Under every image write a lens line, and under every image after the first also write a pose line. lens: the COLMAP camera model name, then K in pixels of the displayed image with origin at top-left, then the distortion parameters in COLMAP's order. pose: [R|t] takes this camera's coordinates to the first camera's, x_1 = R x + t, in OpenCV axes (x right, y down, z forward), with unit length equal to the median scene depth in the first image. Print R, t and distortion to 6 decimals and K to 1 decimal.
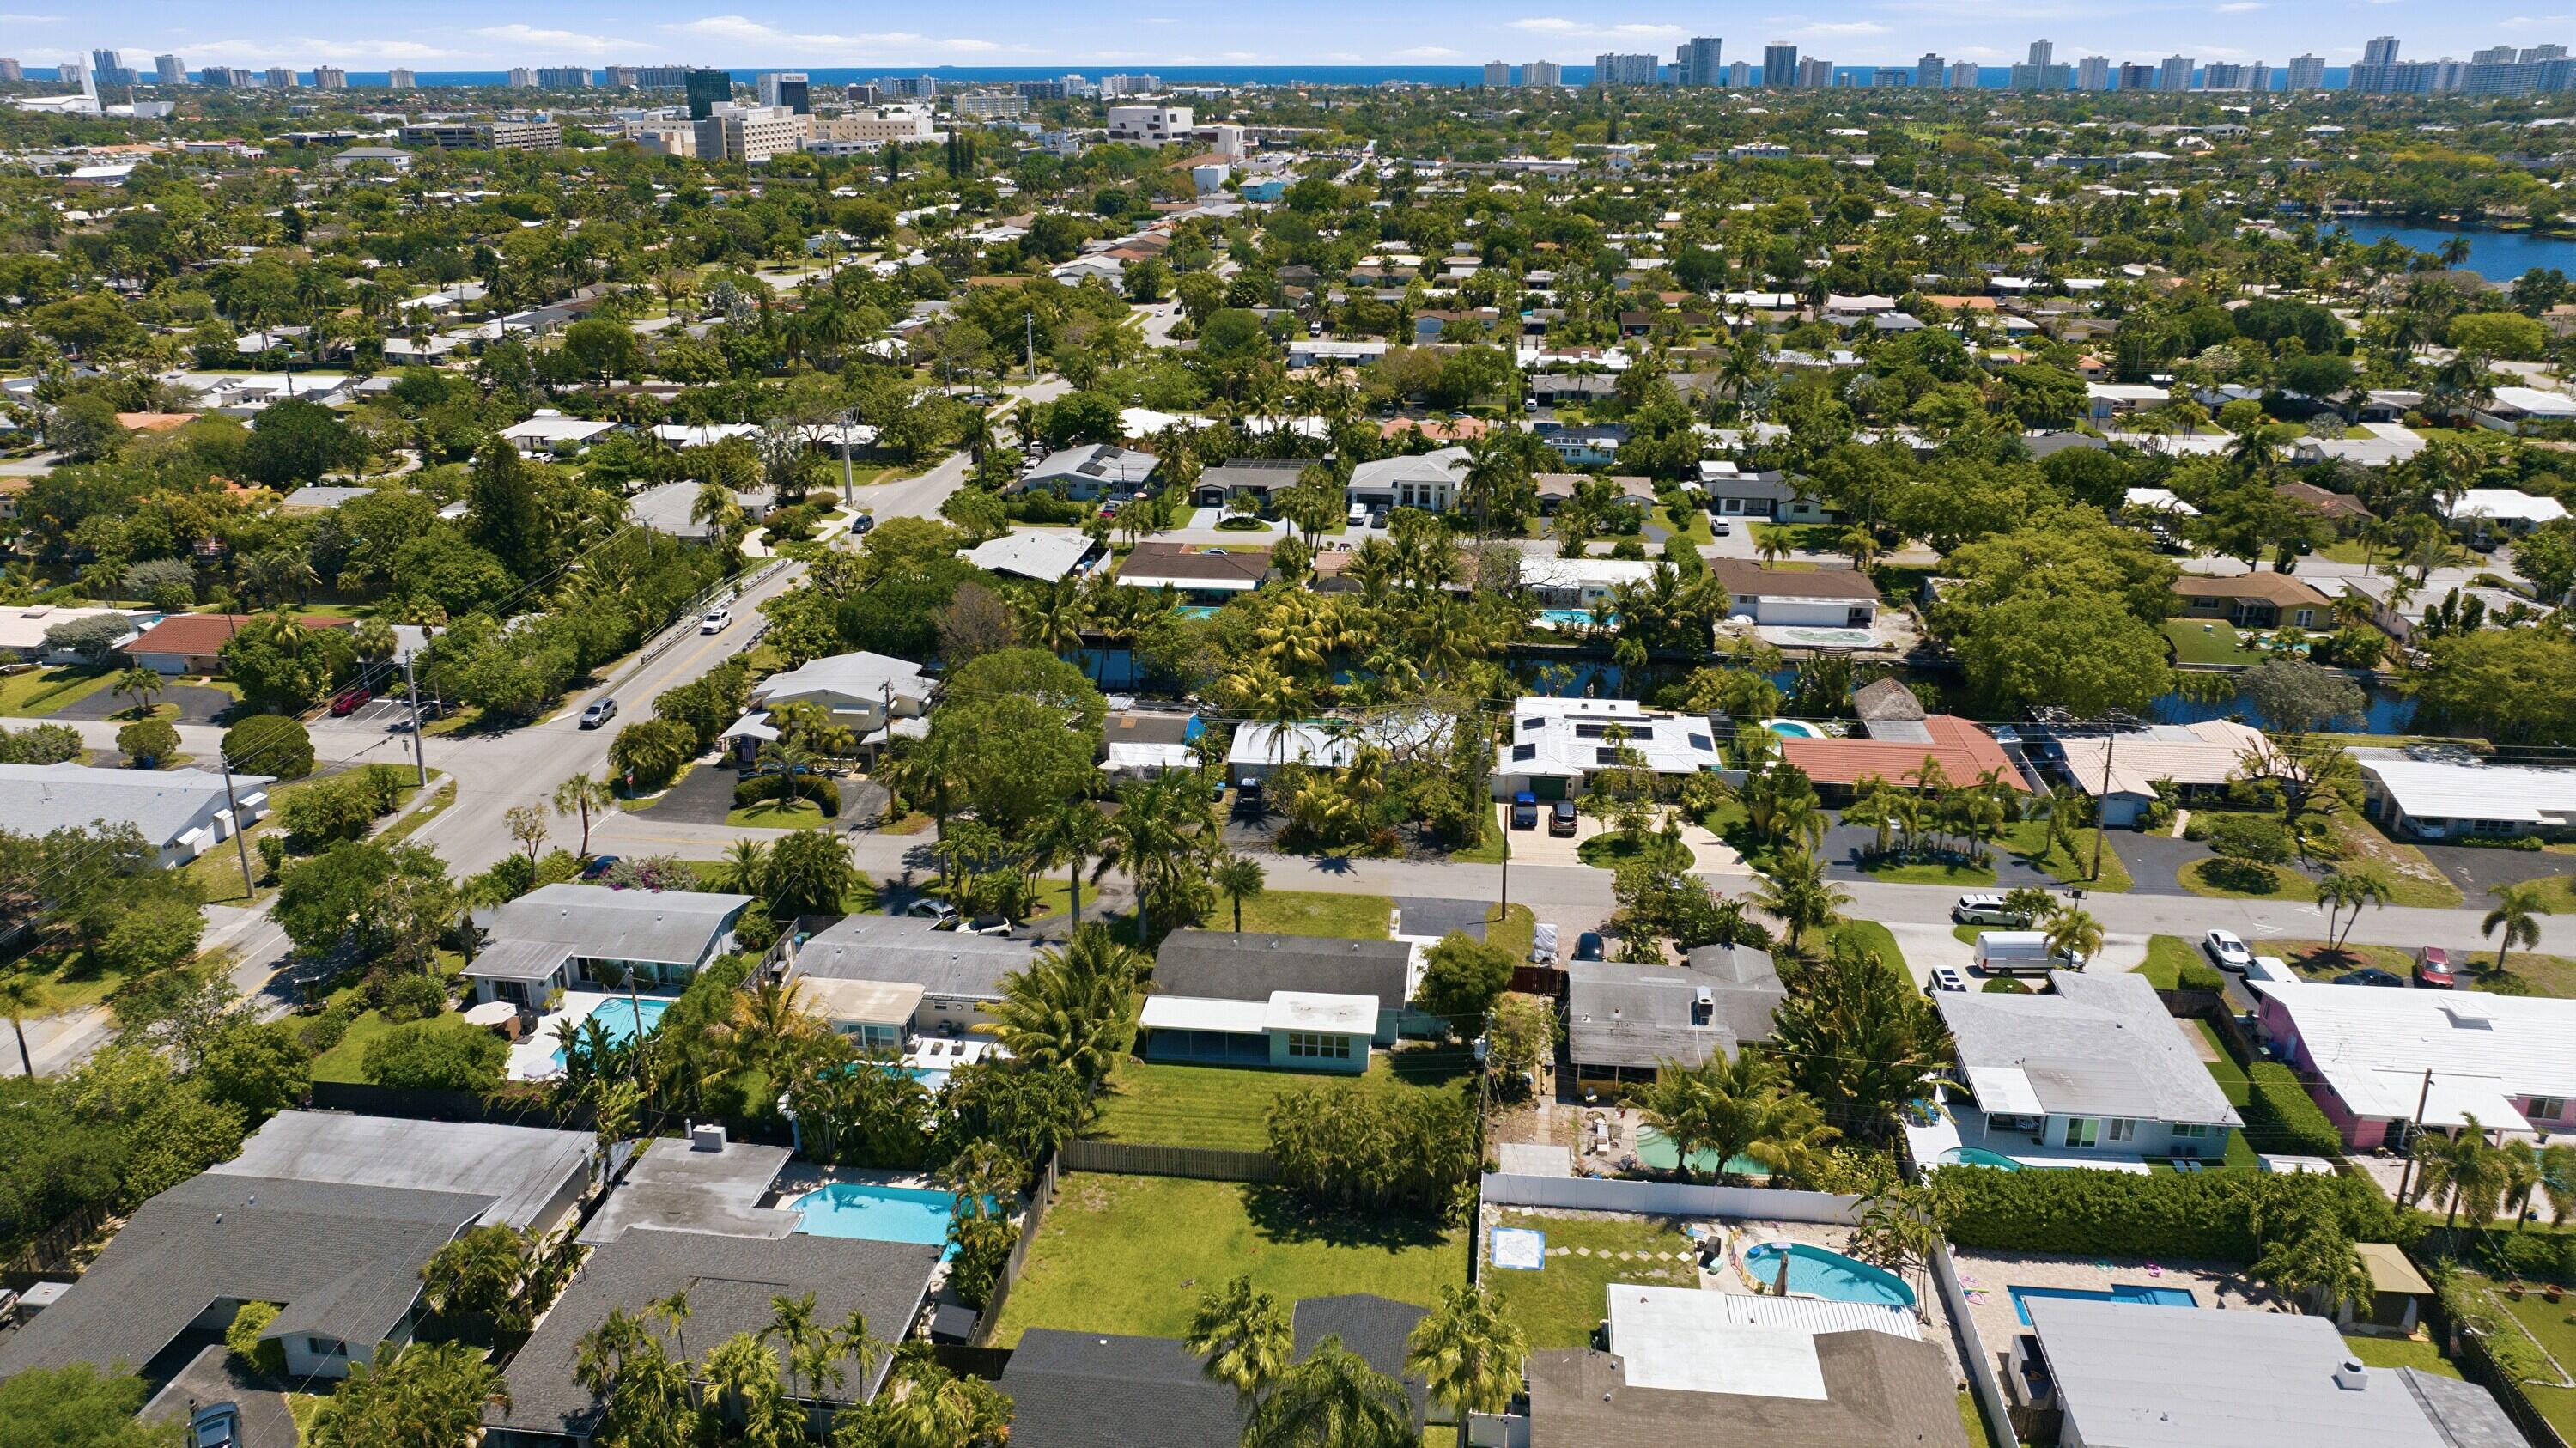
lens RADIAL K [[1812.7, 0, 1306.9], [0, 1812.7, 725.0], [0, 0, 1]] dist [-0.029069, 0.026477]
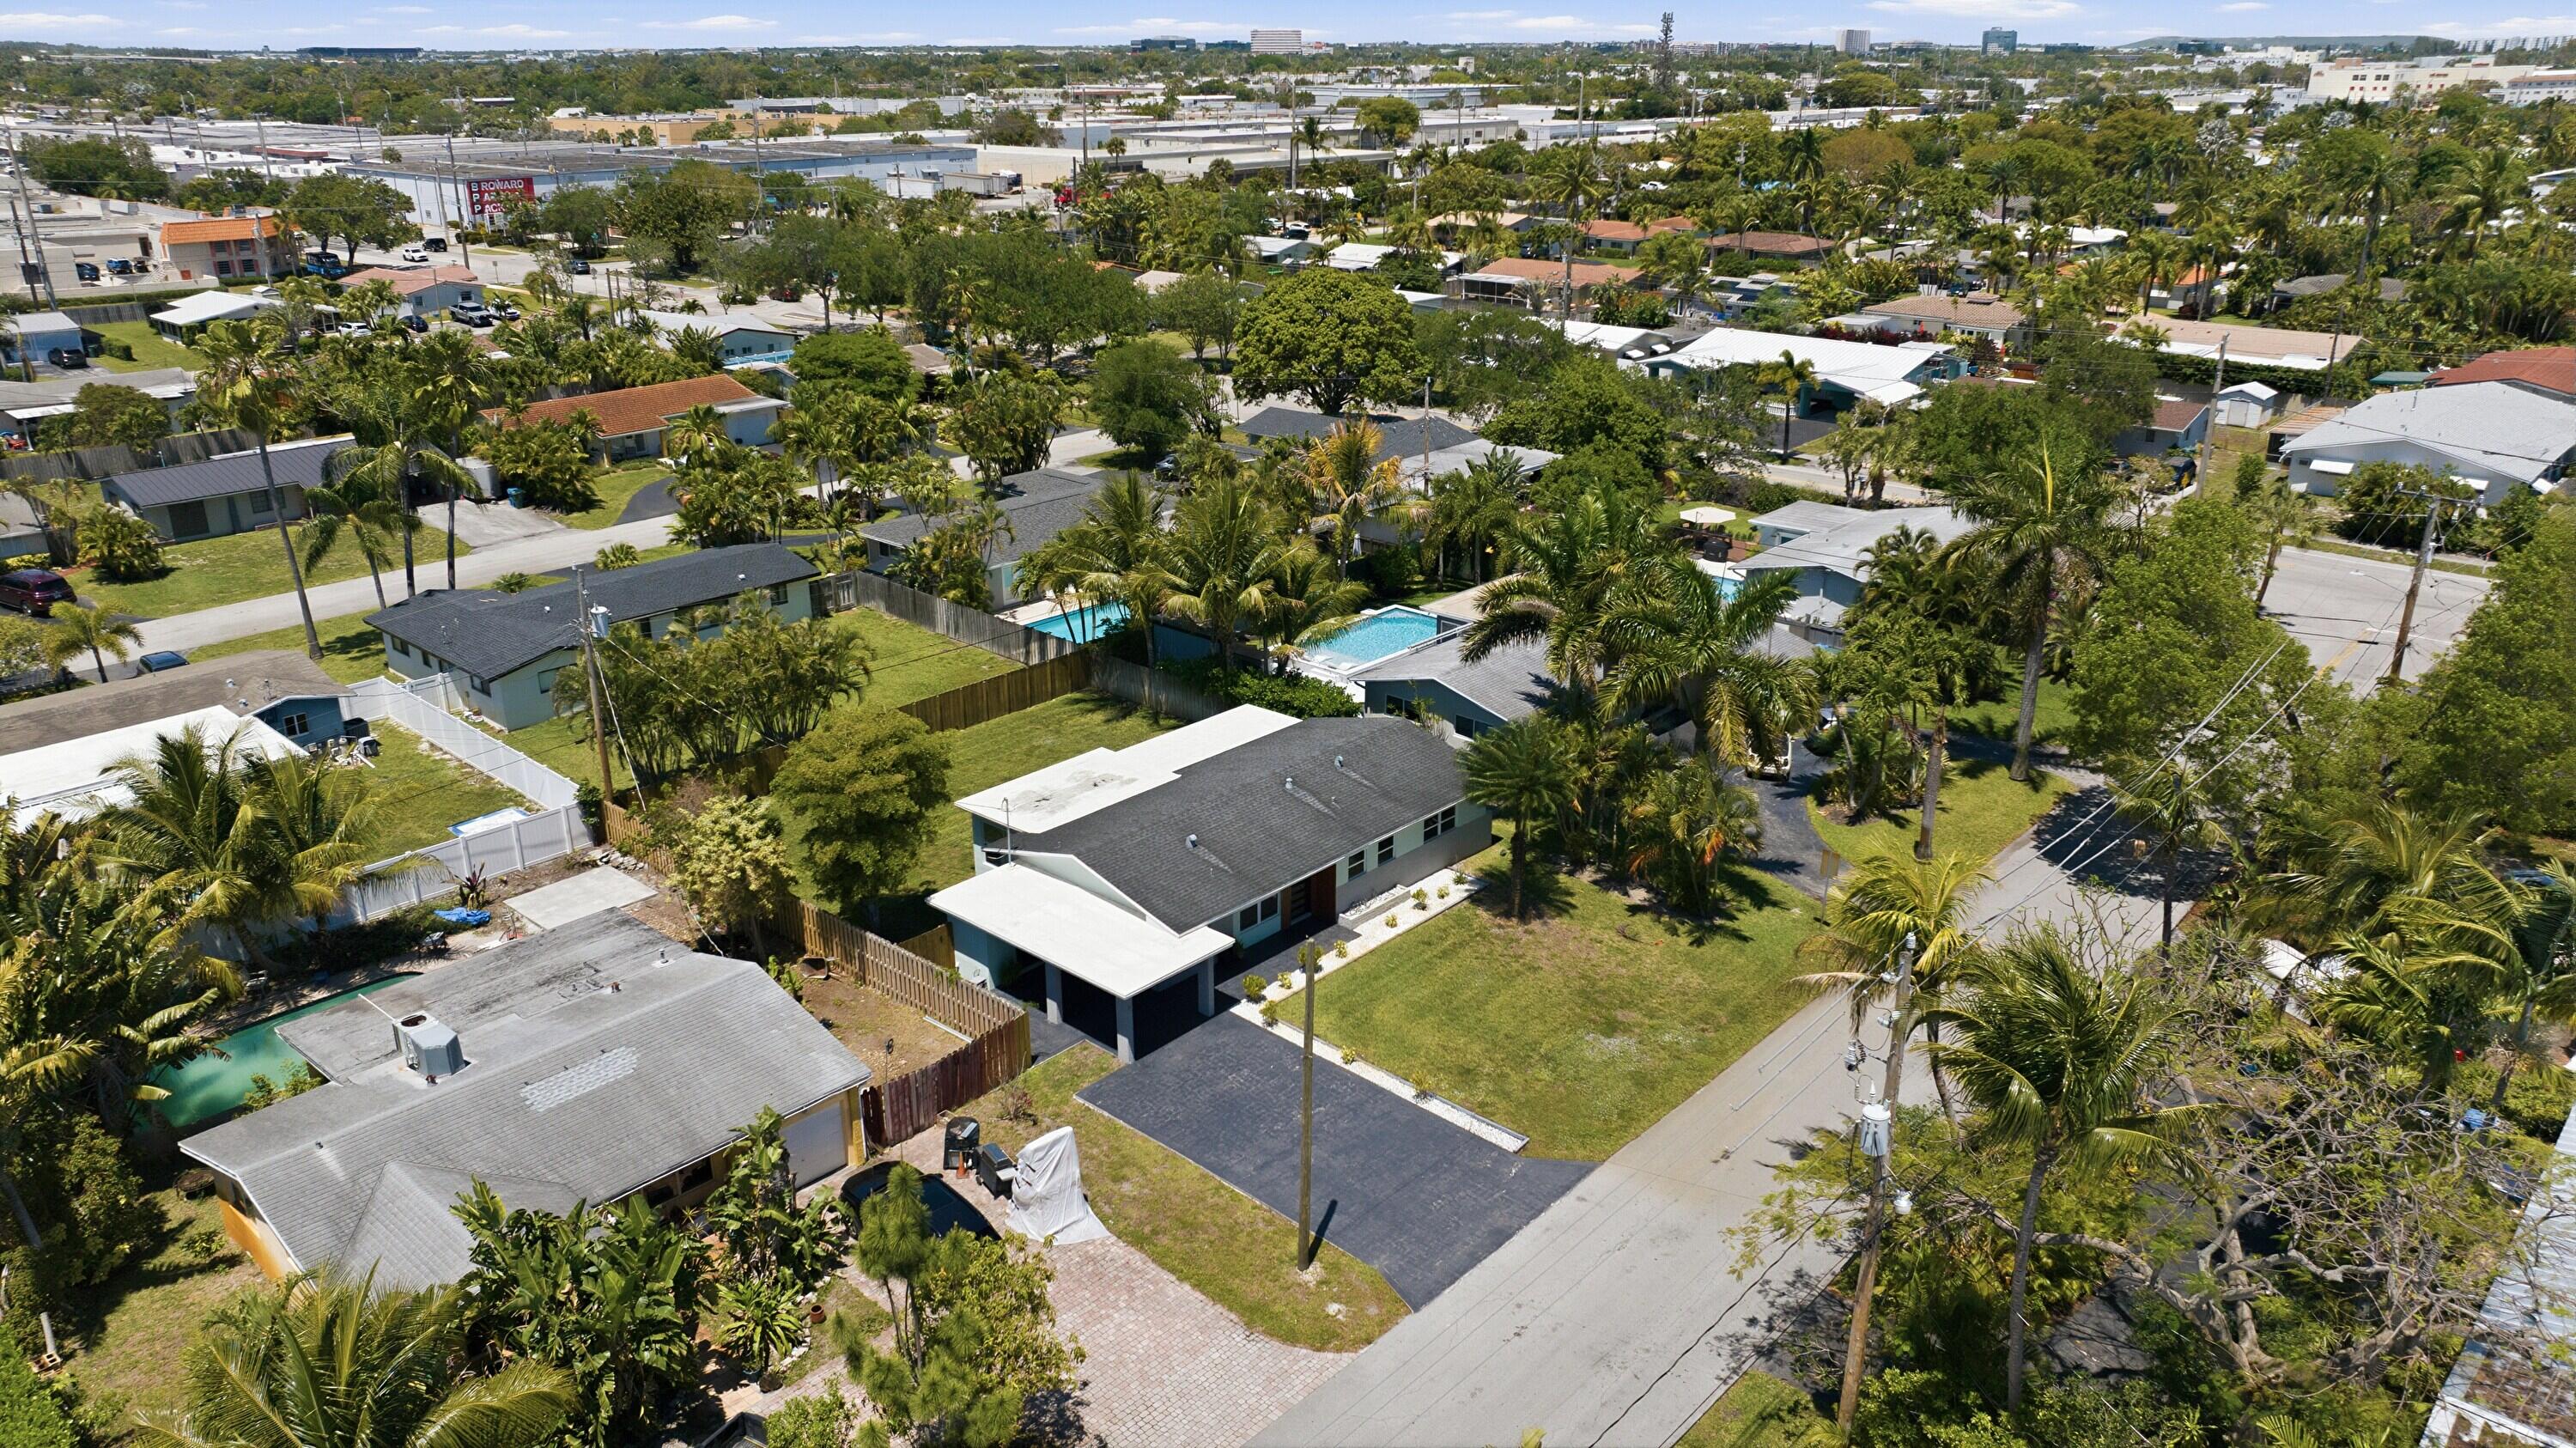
lens RADIAL K [[1812.7, 0, 1282.7], [0, 1812.7, 709.4], [0, 0, 1]] dist [-0.029069, 0.026477]
pose [[-0.584854, 0.281888, -0.760582, 0.350581], [-0.280790, 0.809340, 0.515874, -0.153023], [0.760988, 0.515274, -0.394194, 1.129065]]
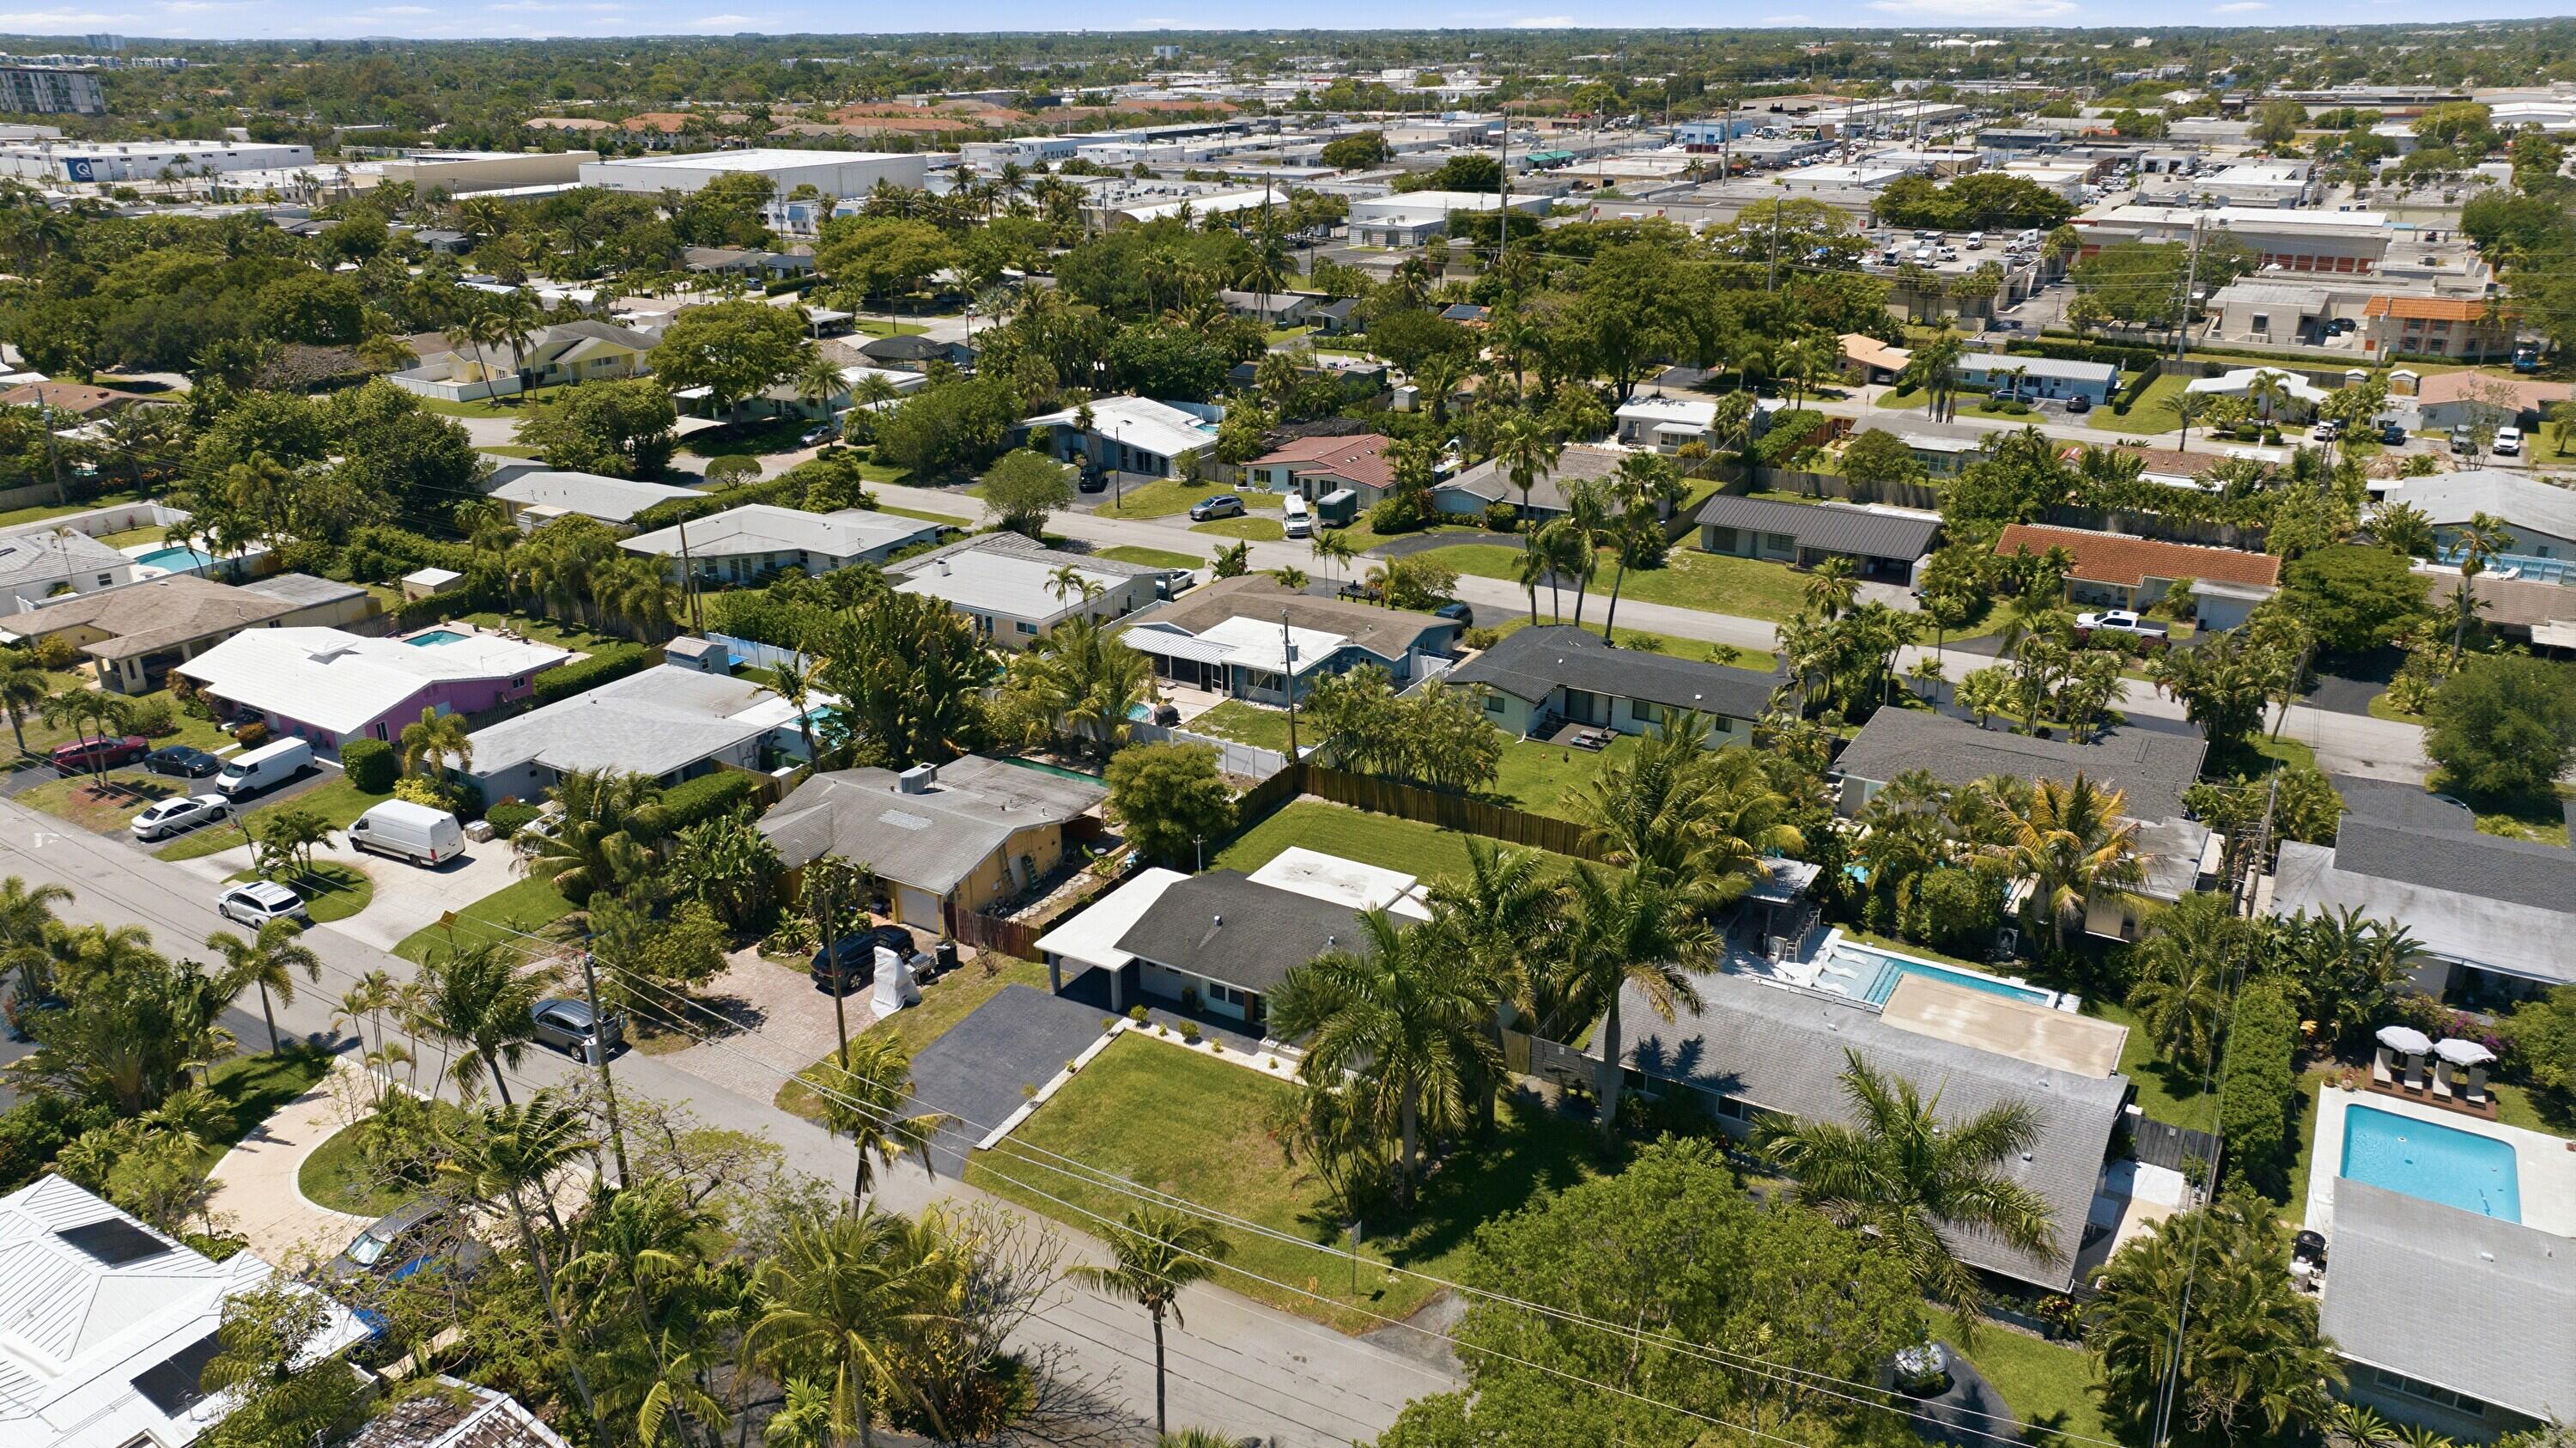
lens RADIAL K [[1812.7, 0, 1279.5], [0, 1812.7, 715.4], [0, 0, 1]] dist [-0.029069, 0.026477]
pose [[-0.907928, -0.142334, 0.394217, -0.233864], [0.153670, 0.762023, 0.629052, -0.332650], [-0.389939, 0.631713, -0.669990, 1.318525]]
